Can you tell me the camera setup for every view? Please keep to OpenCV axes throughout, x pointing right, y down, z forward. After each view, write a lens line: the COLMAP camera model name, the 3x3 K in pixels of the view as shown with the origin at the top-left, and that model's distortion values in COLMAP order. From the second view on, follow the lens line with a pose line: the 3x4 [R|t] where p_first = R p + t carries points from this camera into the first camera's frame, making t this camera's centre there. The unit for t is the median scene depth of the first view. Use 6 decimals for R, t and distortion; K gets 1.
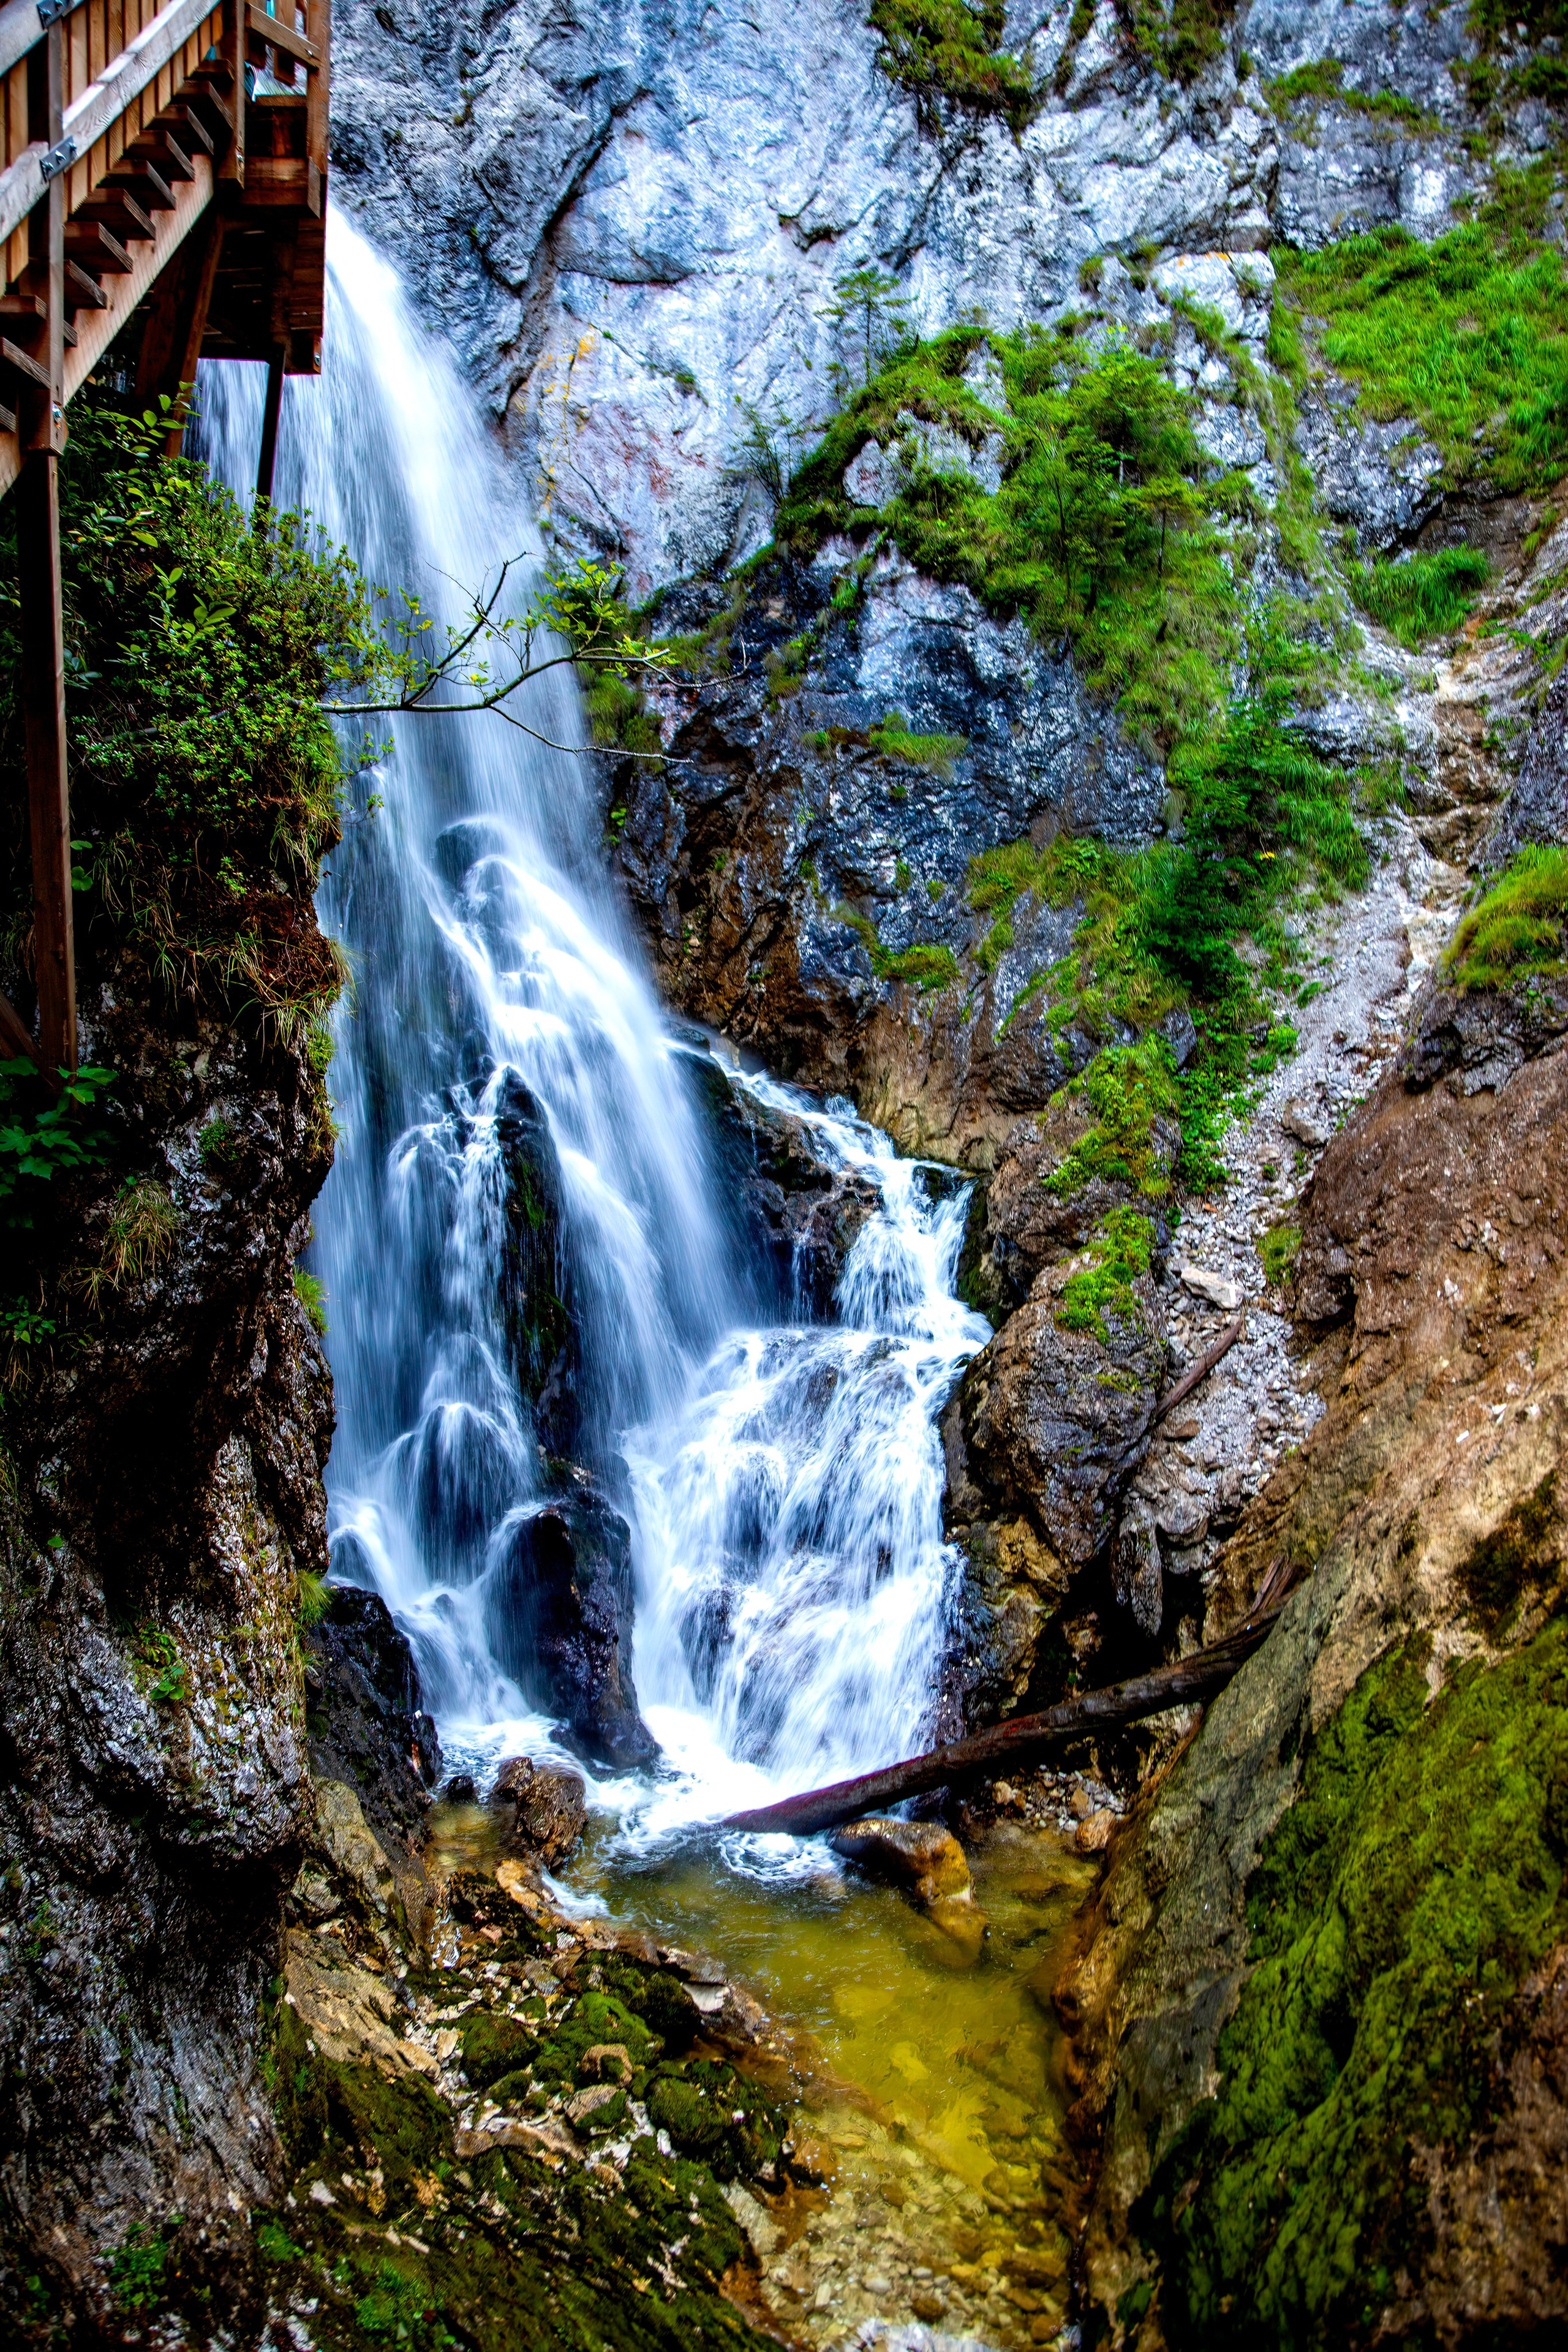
lens RADIAL K [[1725.1, 0, 784.0], [0, 1725.1, 1176.0], [0, 0, 1]] dist [-0.116935, 0.075508]
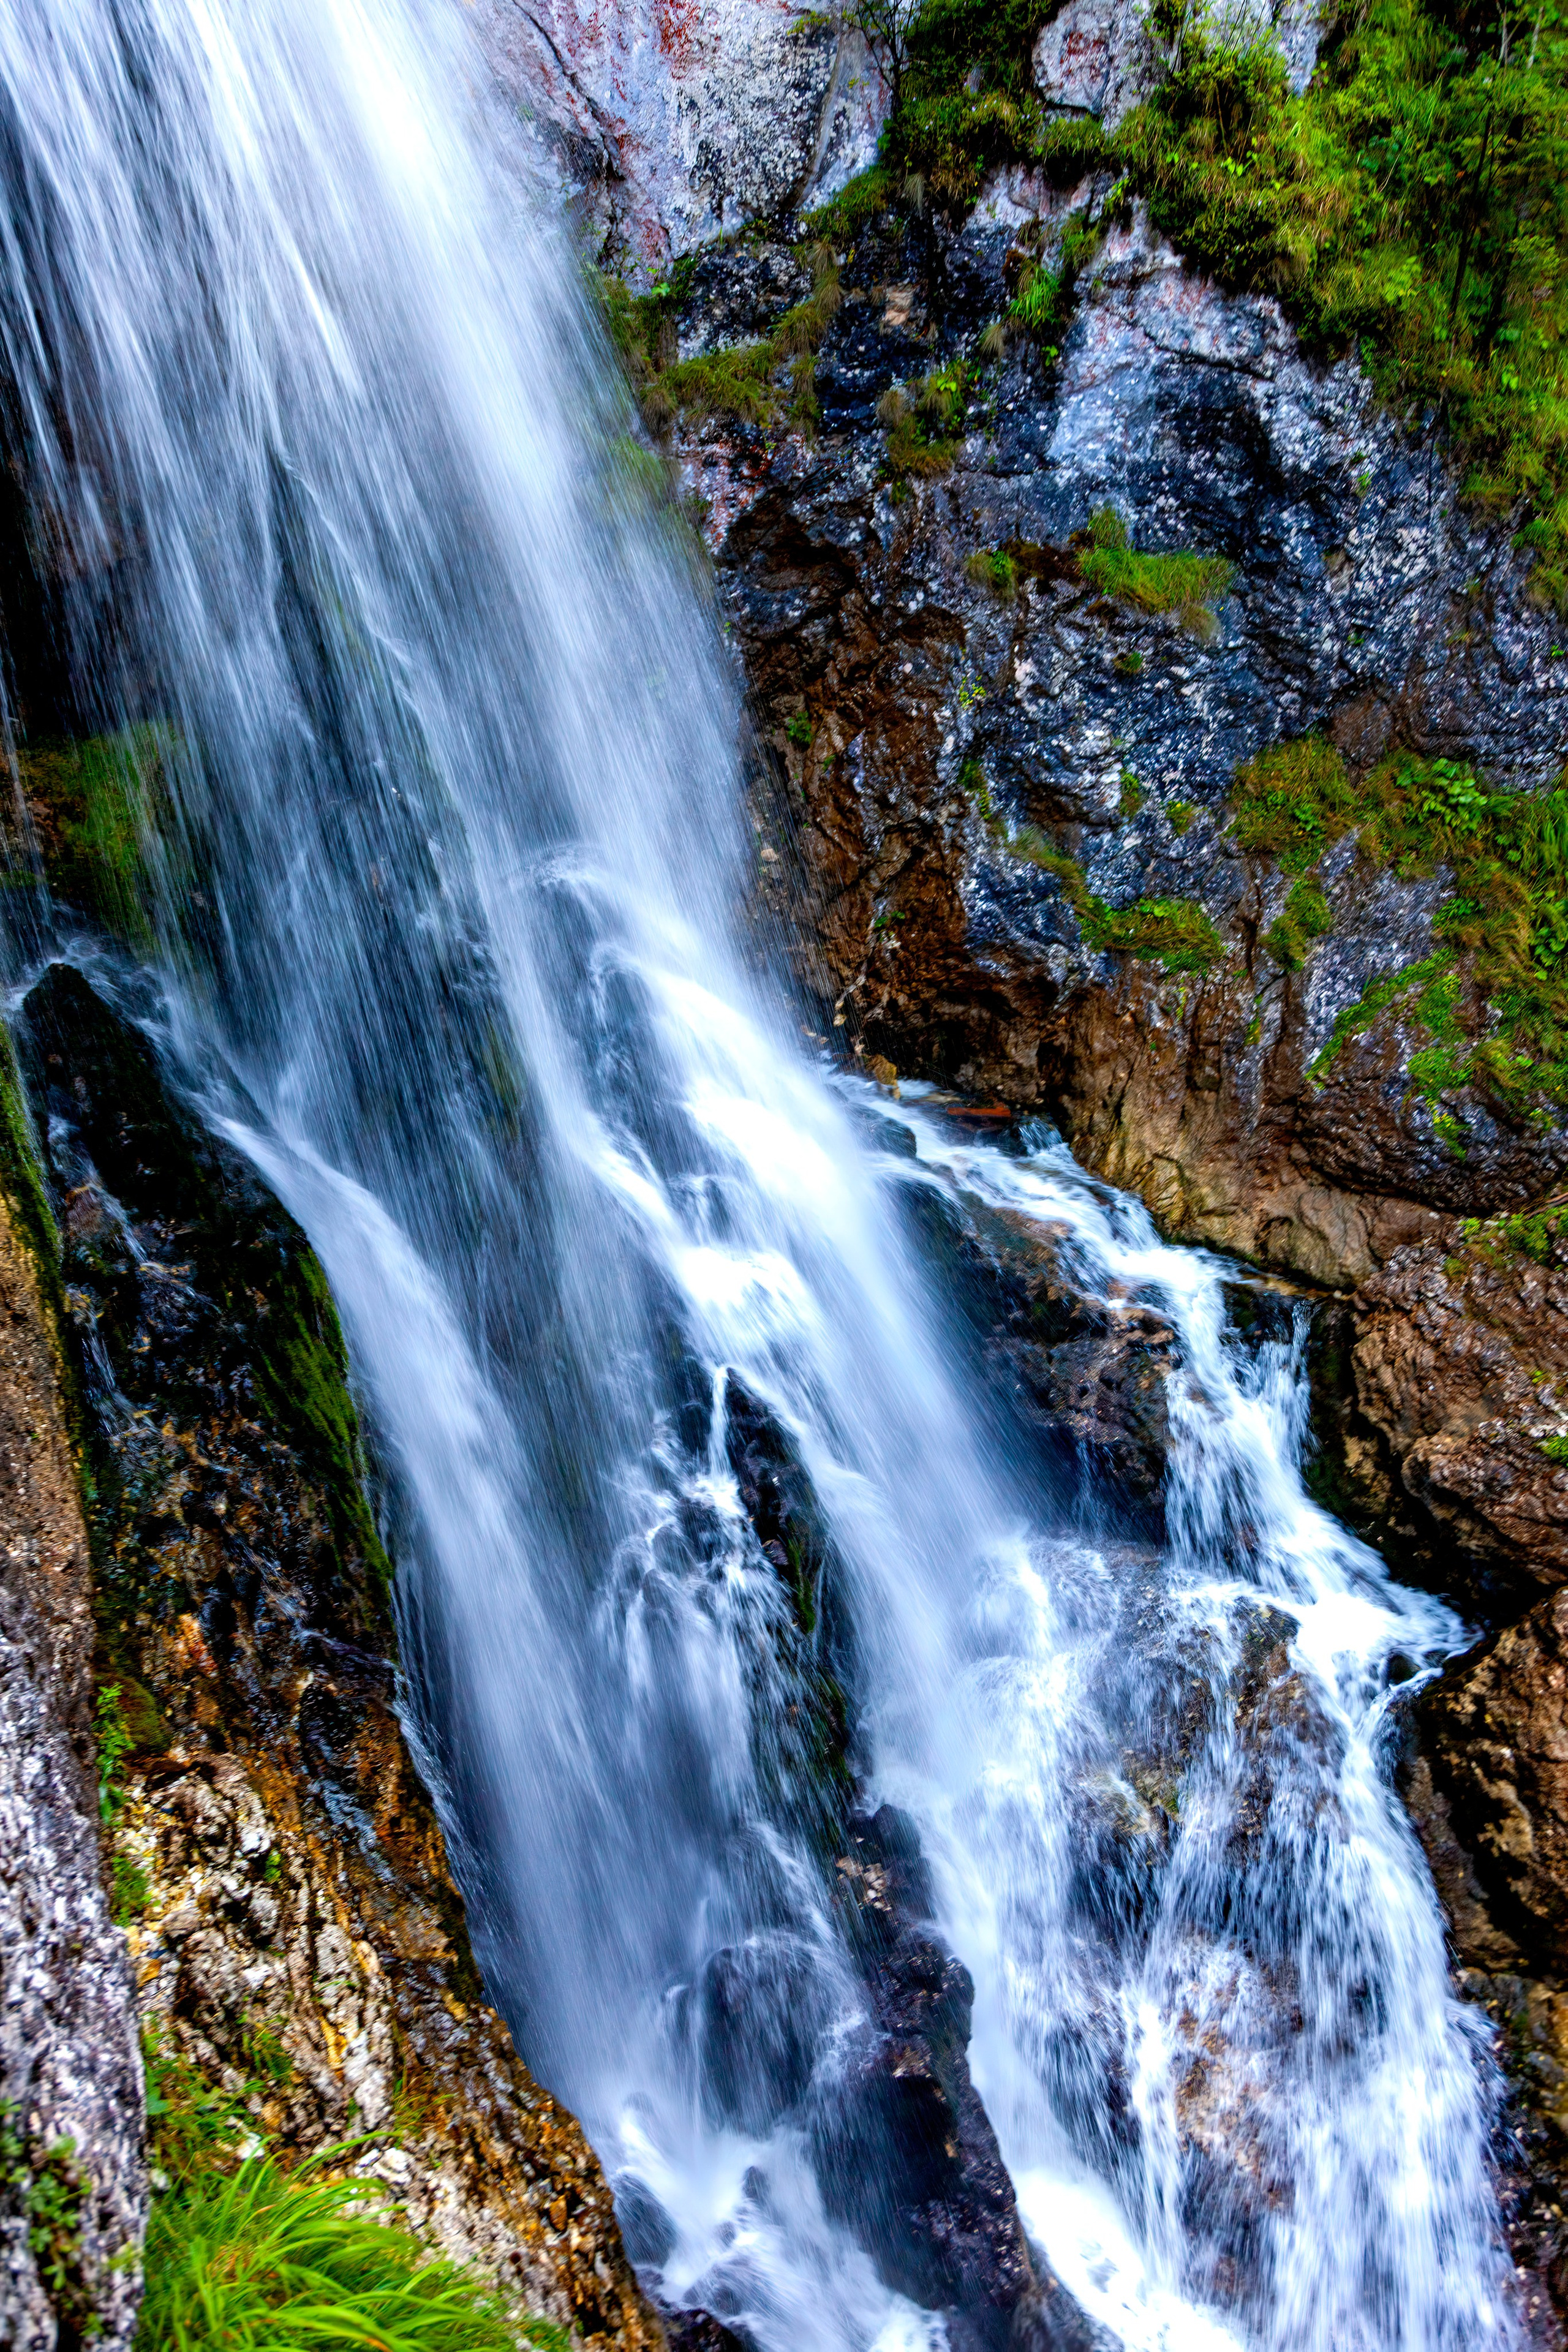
lens RADIAL K [[1607.8, 0, 784.0], [0, 1607.8, 1176.0], [0, 0, 1]] dist [0.030709, -0.009869]
pose [[0.977110, -0.123145, 0.173470, -0.184574], [0.053370, 0.931244, 0.360467, -0.264447], [-0.205933, -0.342957, 0.916500, 0.399191]]
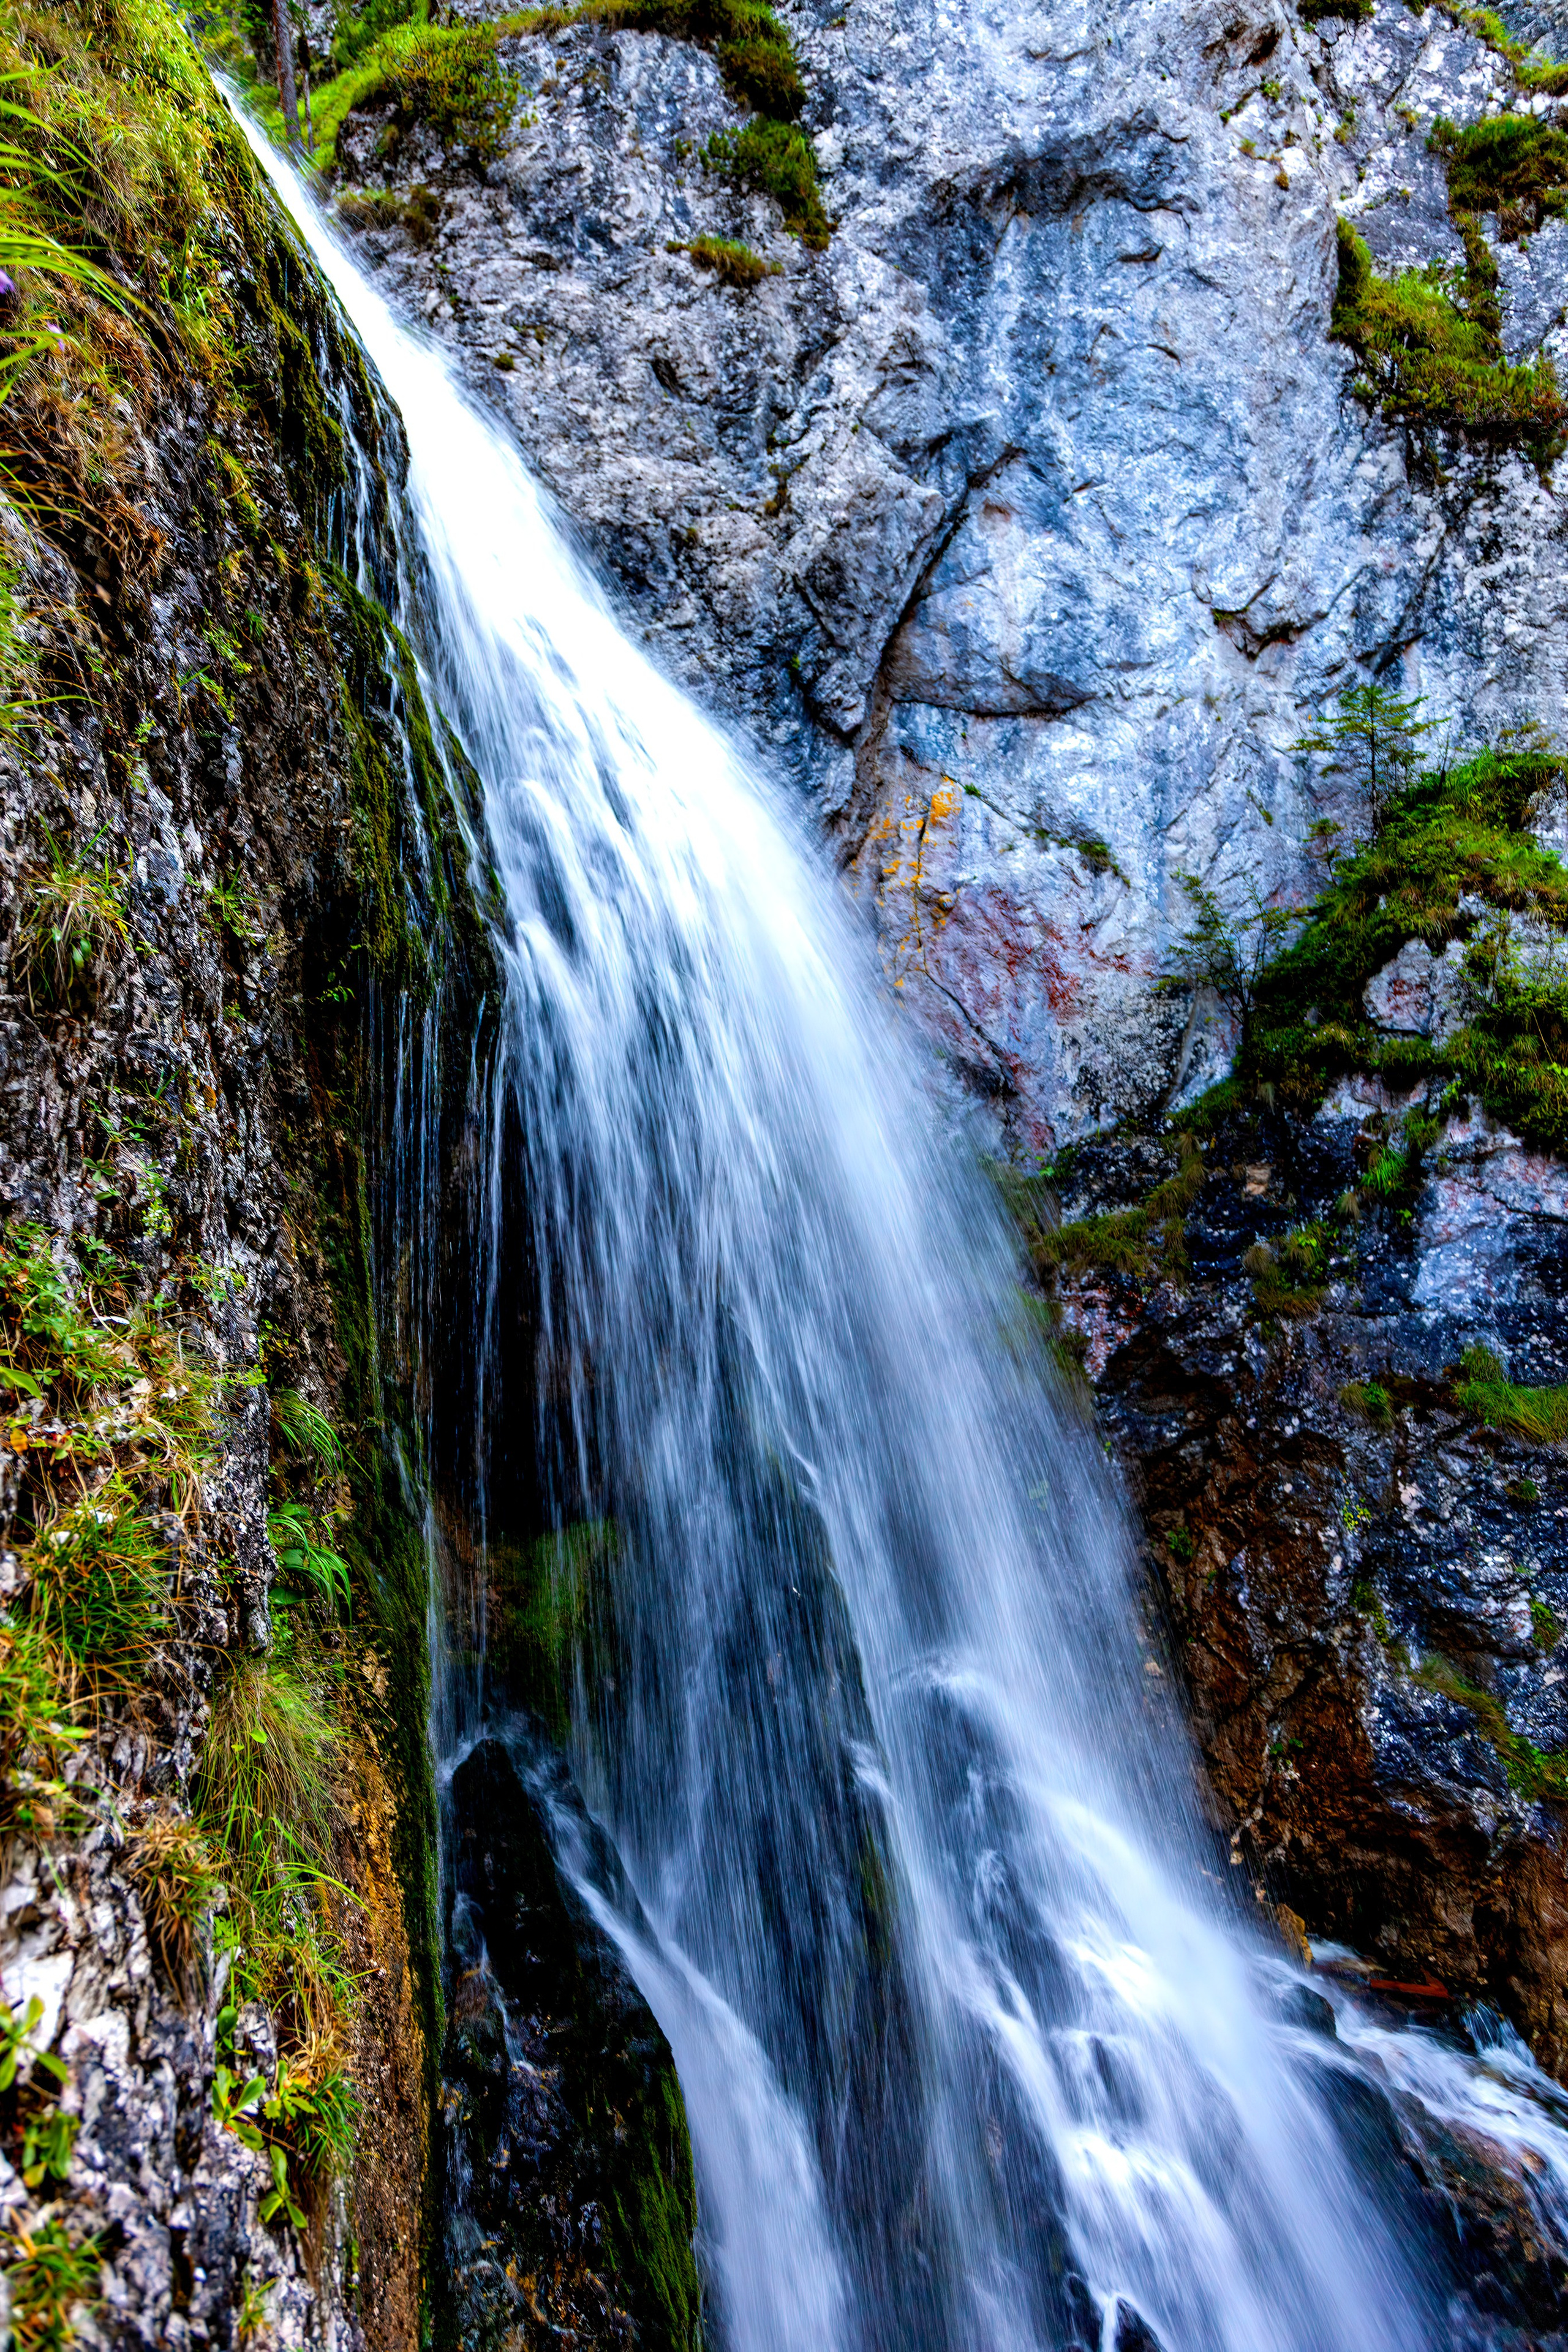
lens RADIAL K [[1583.6, 0, 761.8], [0, 1583.6, 1141.5], [0, 0, 1]] dist [0.010945, 0.003161]
pose [[0.998294, -0.049762, -0.030549, -0.187178], [0.044537, 0.987262, -0.152743, -0.268728], [0.037761, 0.151122, 0.987794, 0.379942]]
